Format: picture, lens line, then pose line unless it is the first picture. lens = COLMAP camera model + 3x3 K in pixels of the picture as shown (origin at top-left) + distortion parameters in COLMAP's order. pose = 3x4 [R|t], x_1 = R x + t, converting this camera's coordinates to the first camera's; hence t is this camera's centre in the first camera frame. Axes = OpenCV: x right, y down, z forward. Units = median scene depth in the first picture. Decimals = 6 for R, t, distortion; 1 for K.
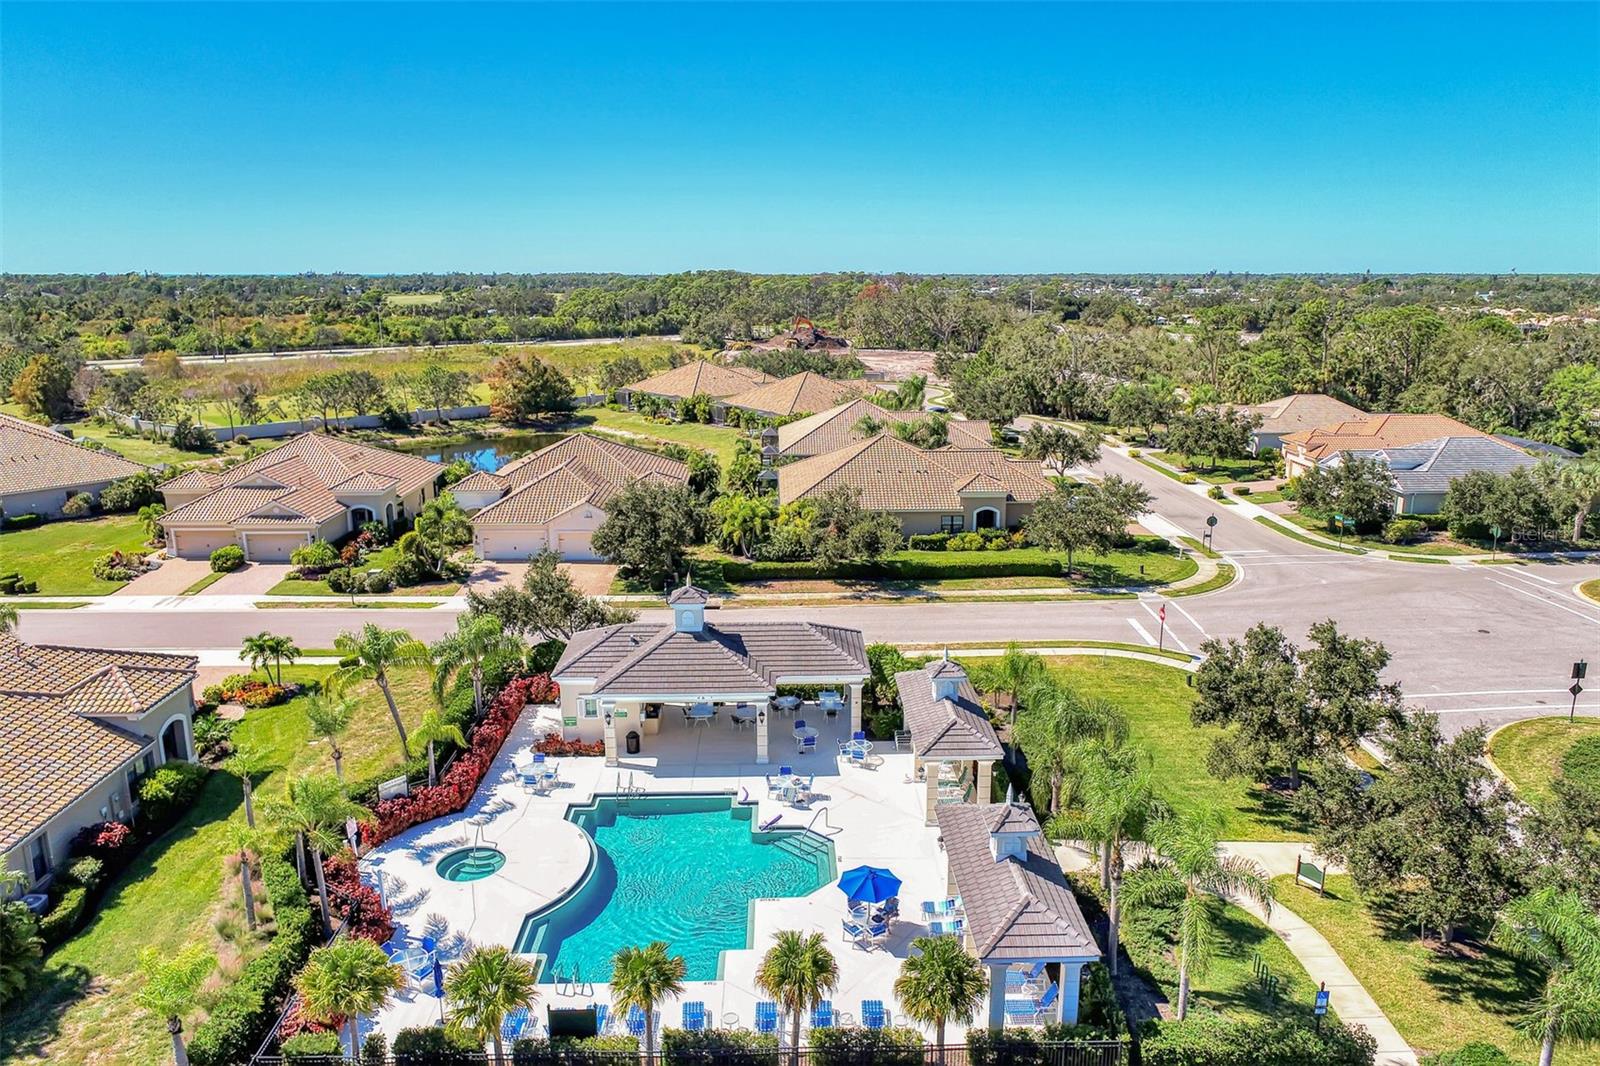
lens RADIAL K [[1045.7, 0, 800.0], [0, 1045.7, 533.0], [0, 0, 1]] dist [-0.005506, 0.000046]
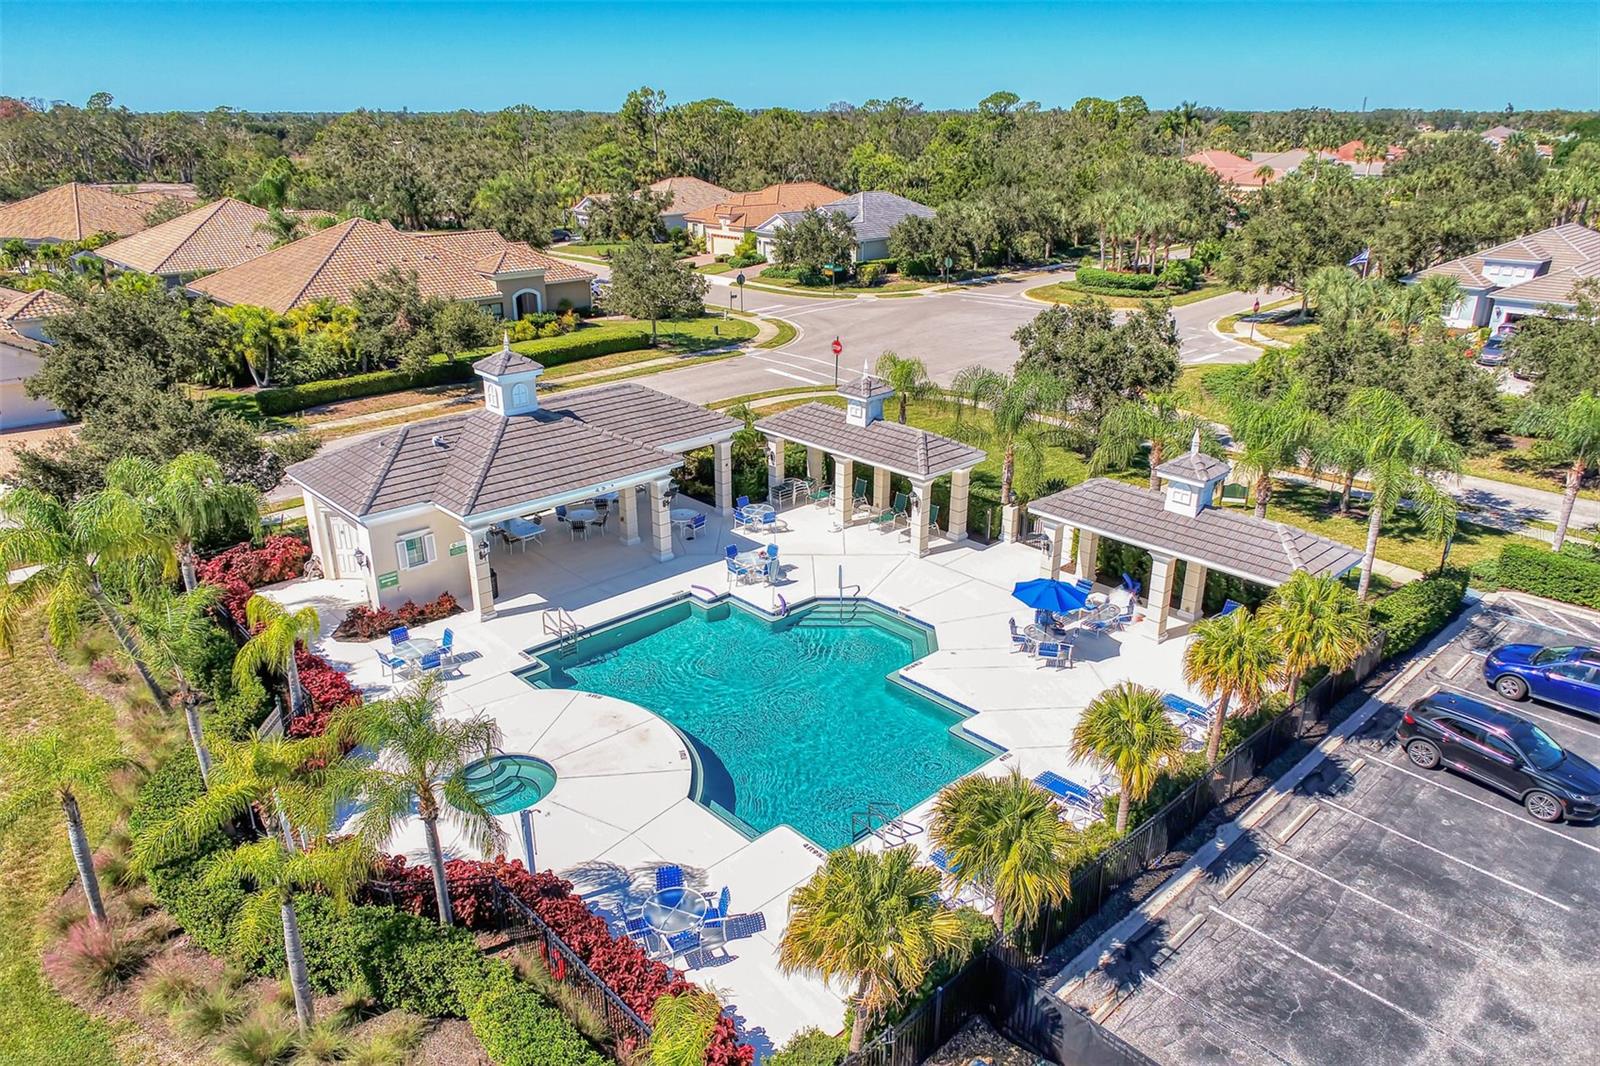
lens RADIAL K [[1045.7, 0, 800.0], [0, 1045.7, 533.0], [0, 0, 1]] dist [-0.005506, 0.000046]
pose [[0.757968, -0.240944, 0.606160, -0.343924], [0.148619, 0.968627, 0.199182, 0.049222], [-0.635135, -0.060886, 0.769998, 0.274940]]
